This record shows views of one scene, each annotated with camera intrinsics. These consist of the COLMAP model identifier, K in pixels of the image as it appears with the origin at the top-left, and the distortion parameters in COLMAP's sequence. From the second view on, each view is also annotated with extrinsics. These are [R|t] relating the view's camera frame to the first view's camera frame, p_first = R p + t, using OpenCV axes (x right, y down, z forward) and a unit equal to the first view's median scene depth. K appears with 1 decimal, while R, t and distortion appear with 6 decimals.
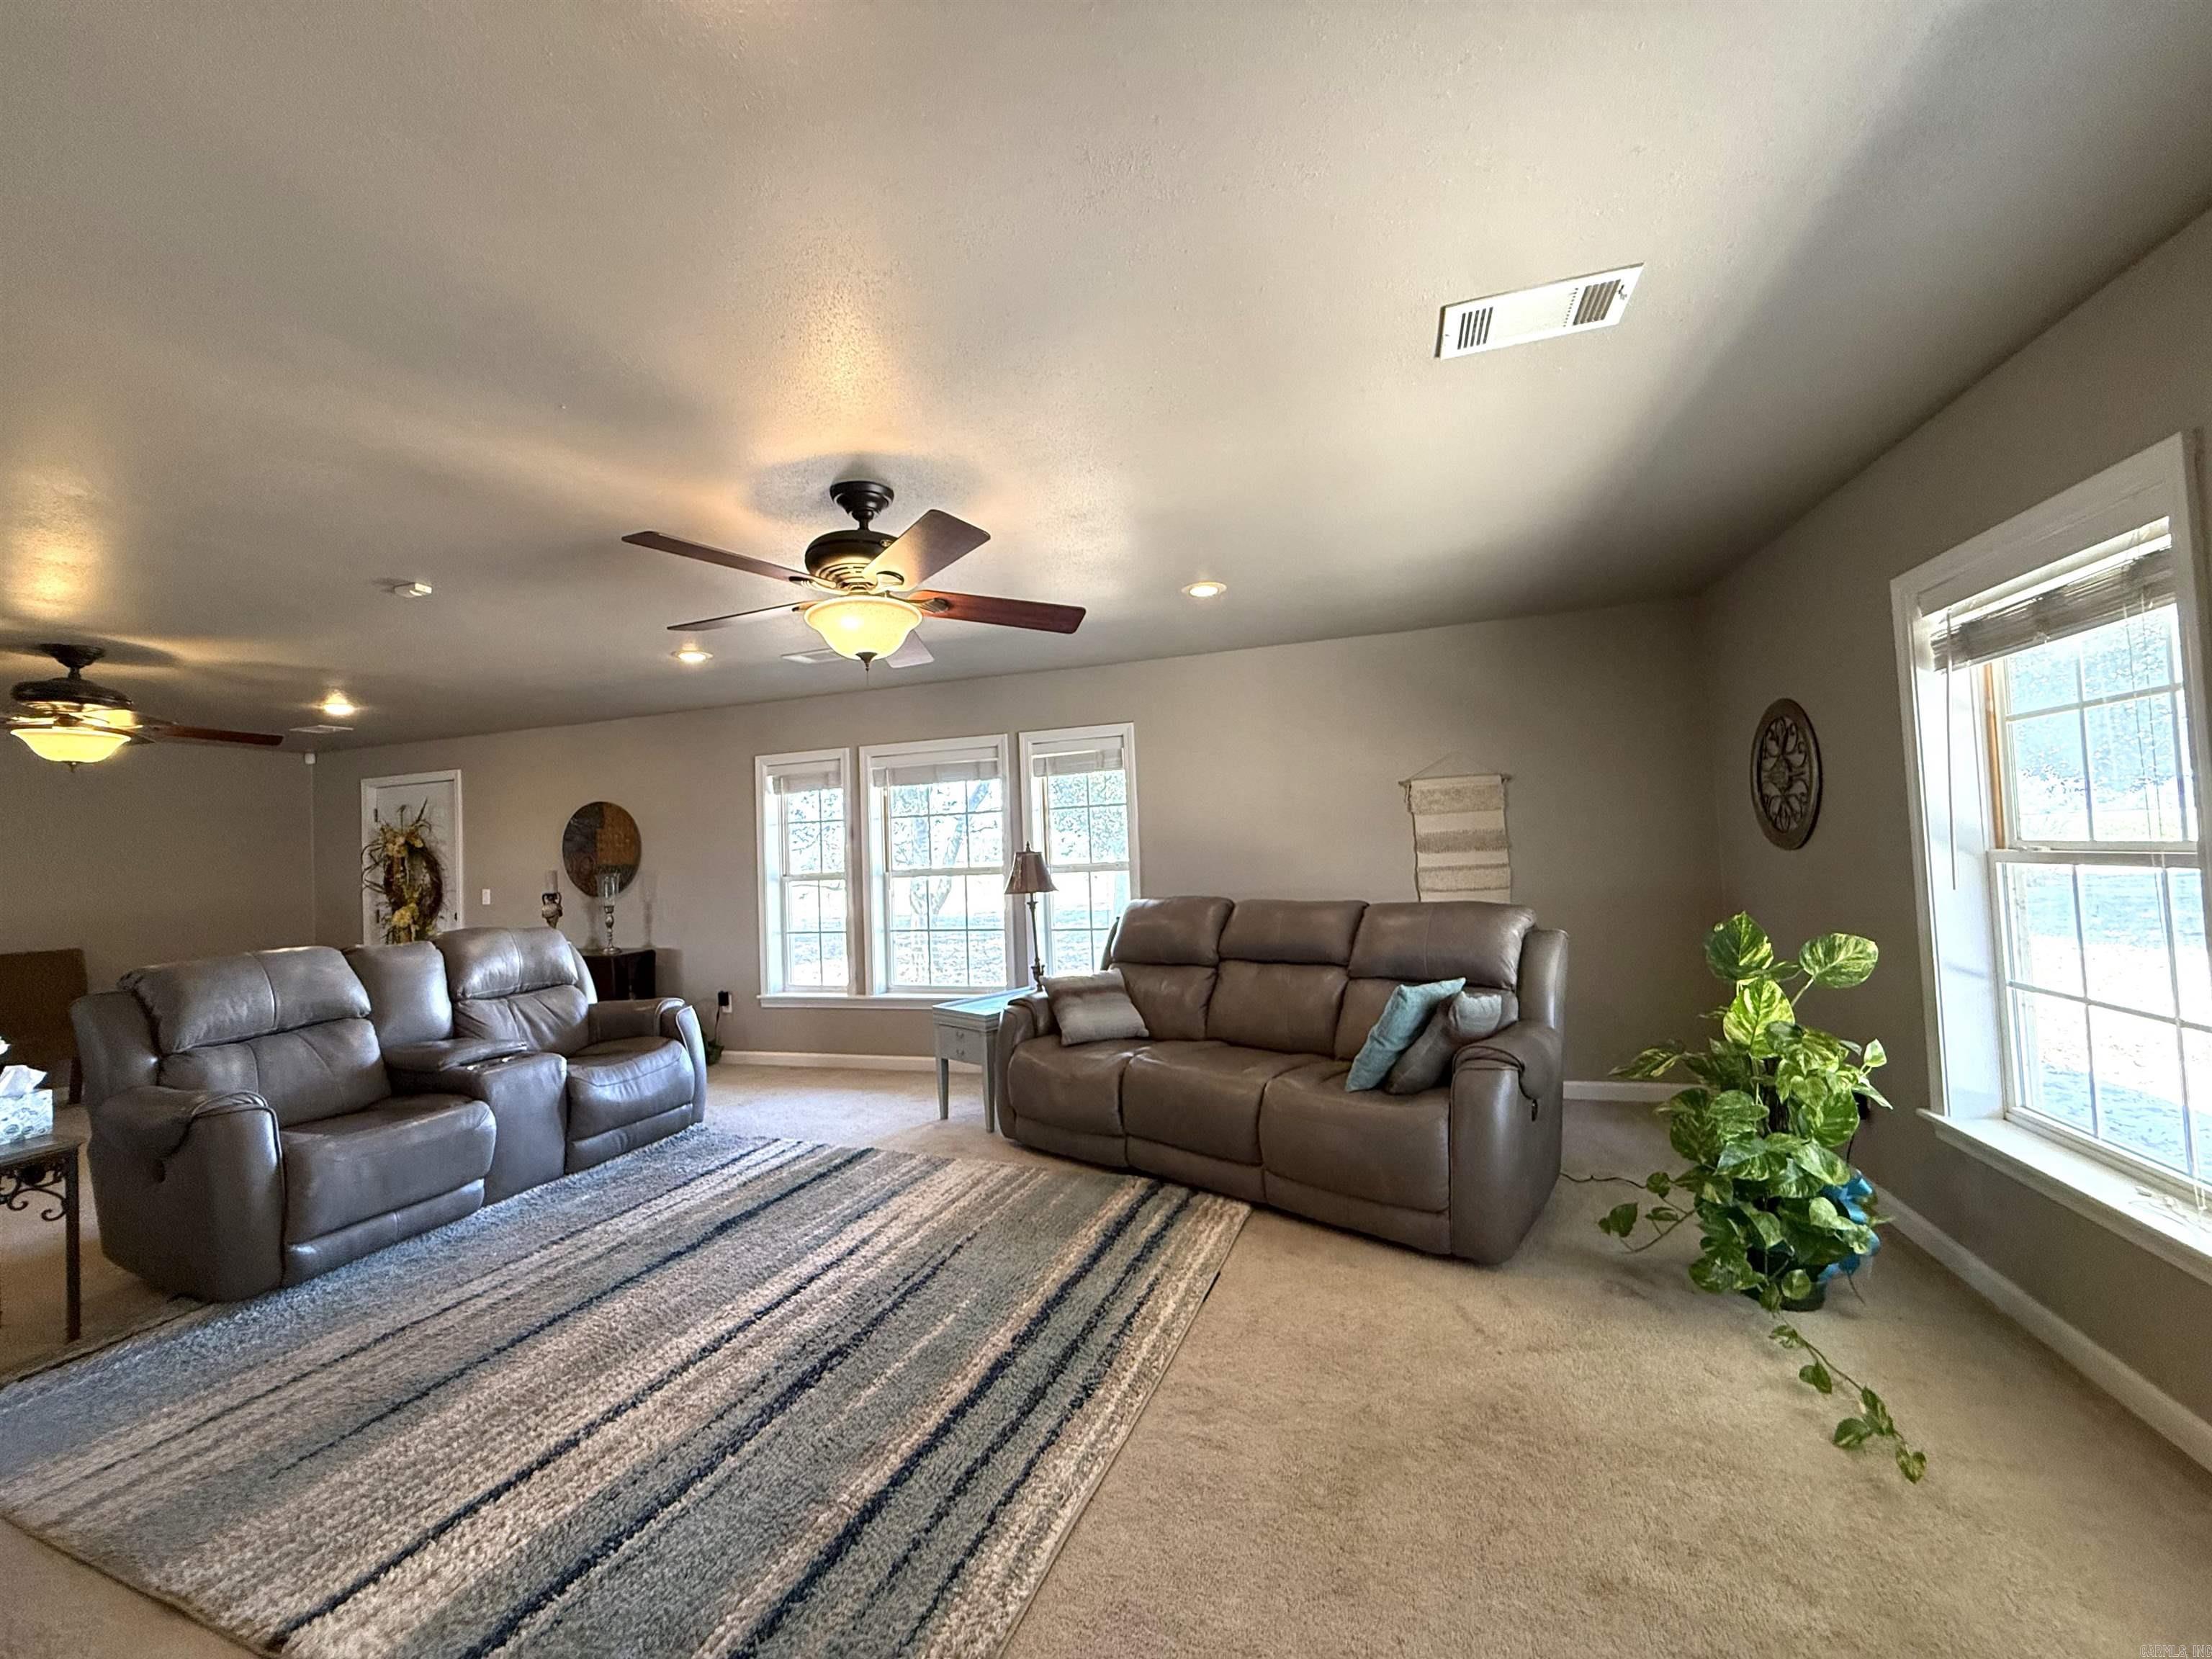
lens RADIAL K [[881.8, 0, 1101.8], [0, 881.8, 829.6], [0, 0, 1]] dist [-0.001026, 0.000375]
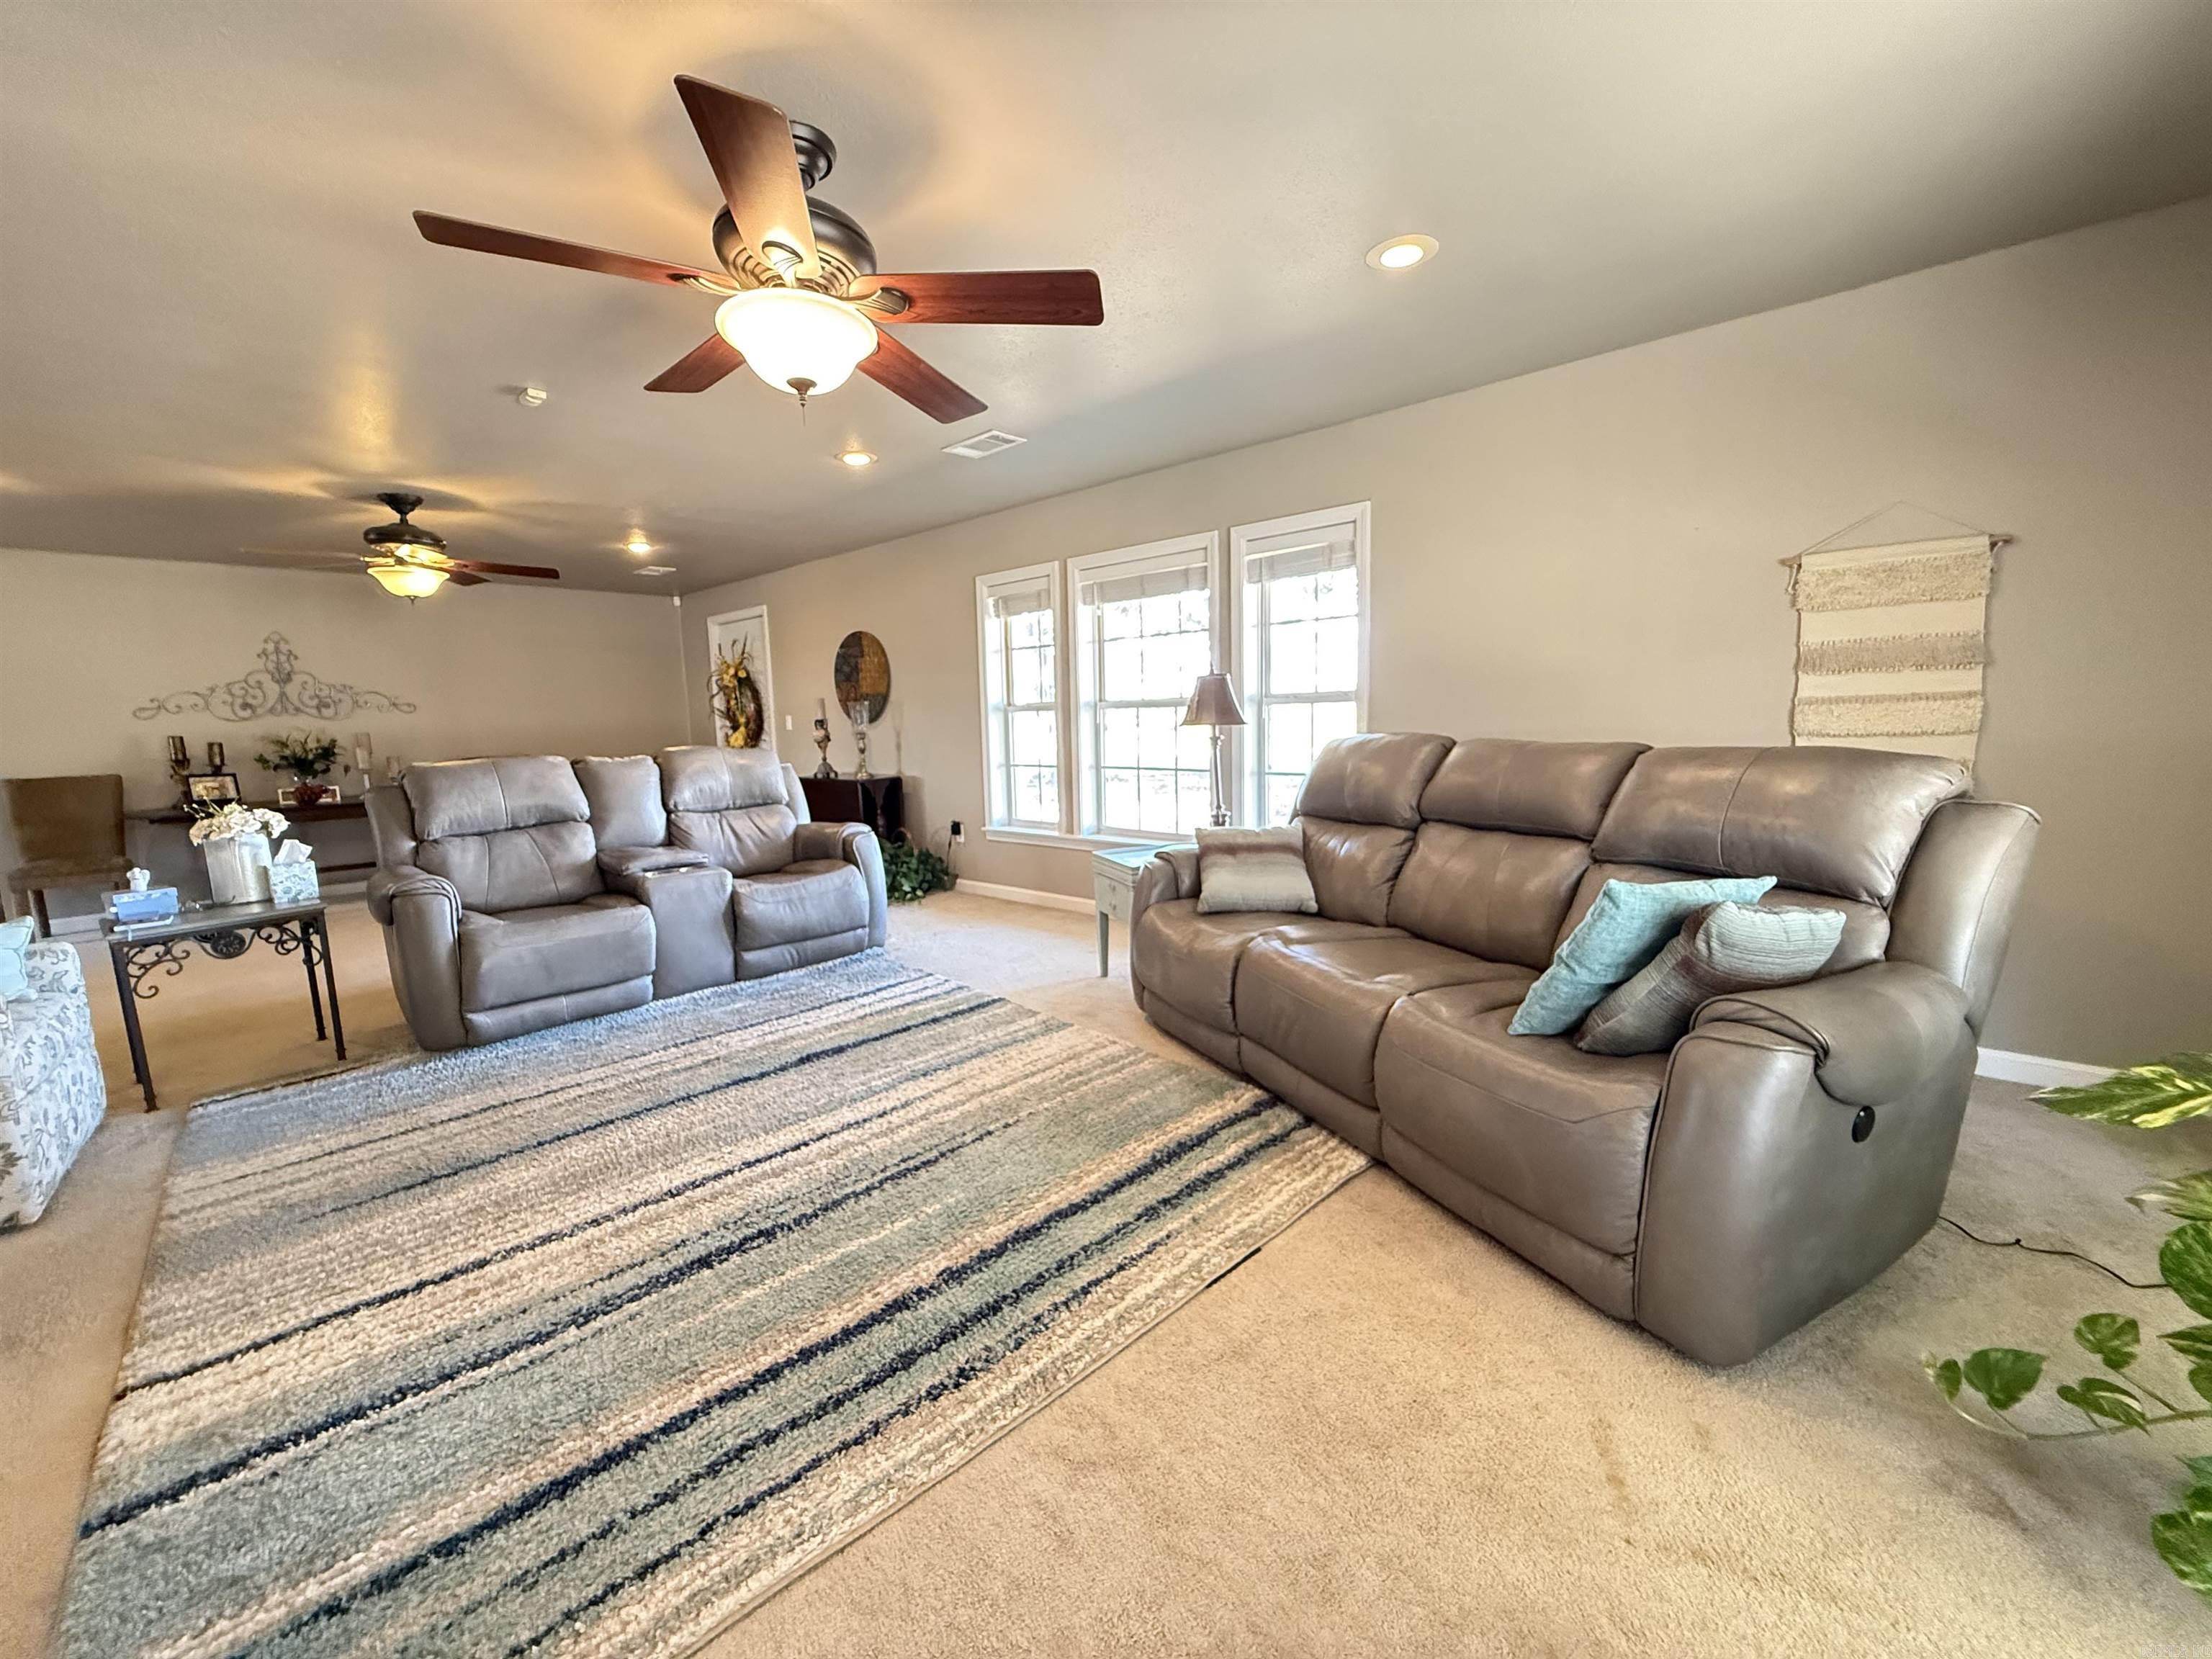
lens RADIAL K [[884.3, 0, 1101.9], [0, 884.3, 829.8], [0, 0, 1]] dist [-0.001015, 0.000369]
pose [[0.911938, 0.069020, -0.404481, 0.223571], [0.002153, 0.984933, 0.172923, 0.034425], [0.410322, -0.158566, 0.898049, 0.282268]]
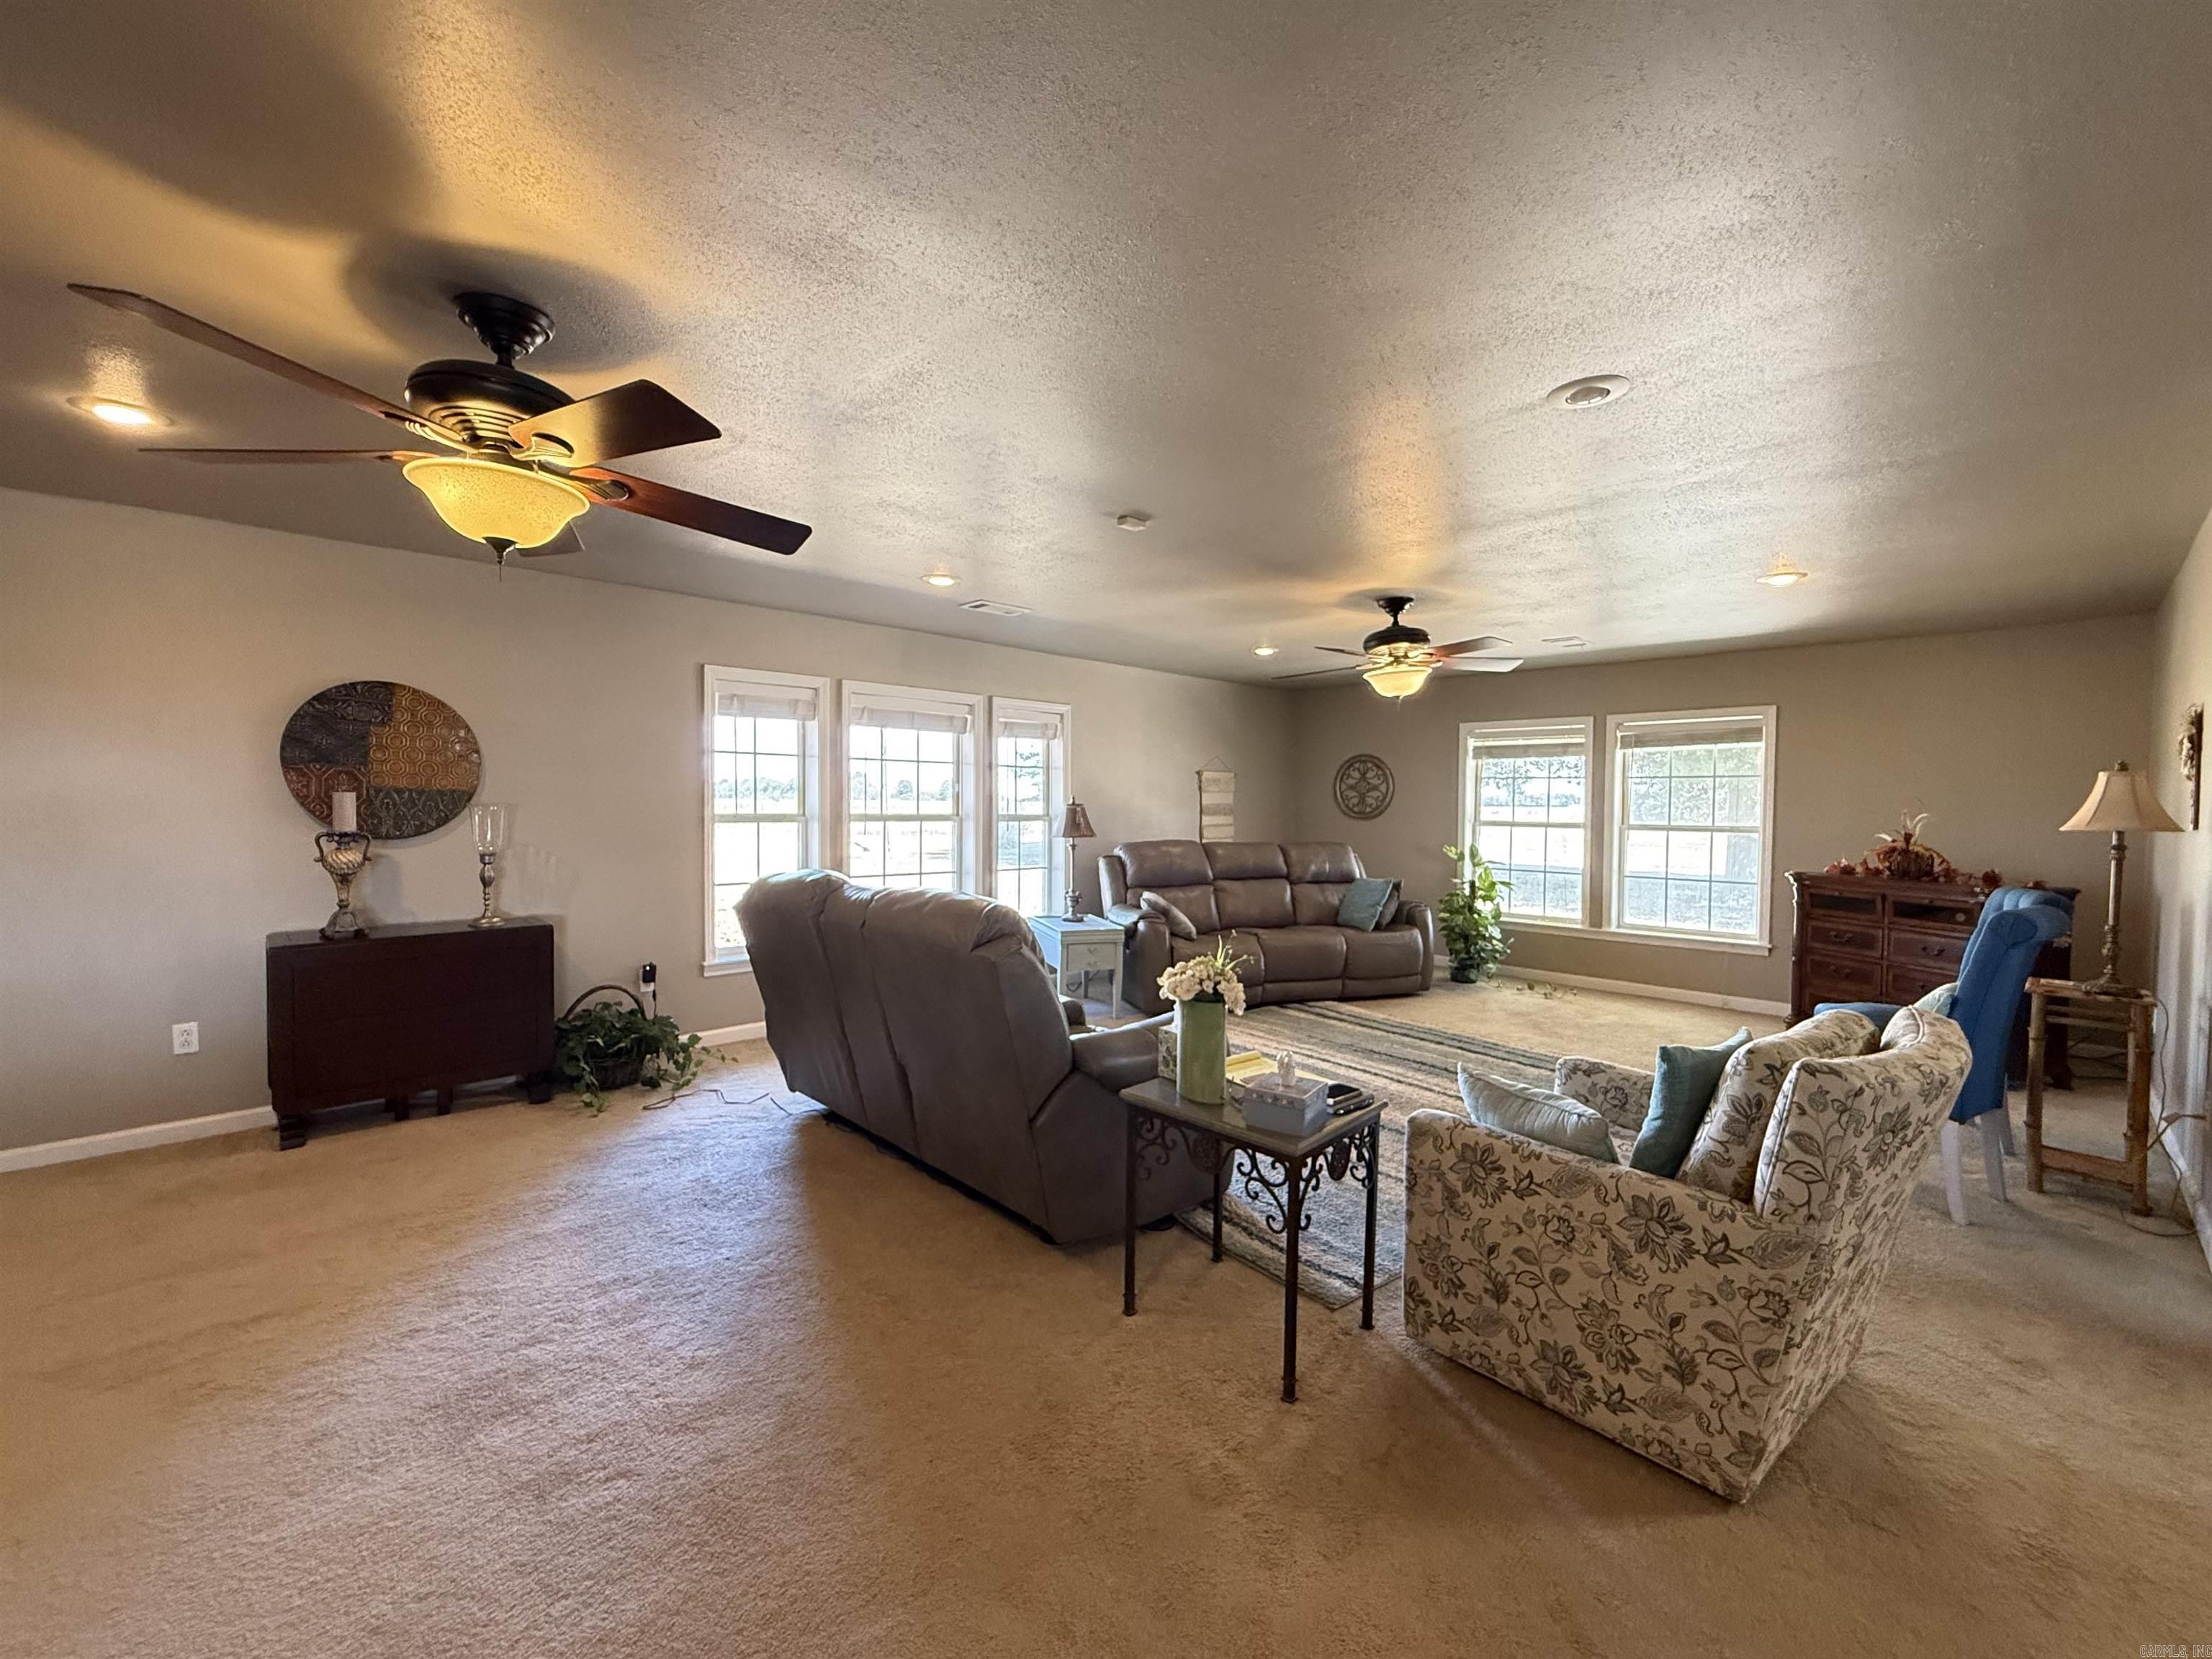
lens RADIAL K [[893.0, 0, 1112.7], [0, 893.0, 828.8], [0, 0, 1]] dist [-0.008236, 0.001197]
pose [[0.455501, 0.020636, 0.889996, -1.609541], [-0.054587, 0.998498, 0.004786, 0.070827], [-0.888560, -0.050762, 0.455944, 0.515607]]
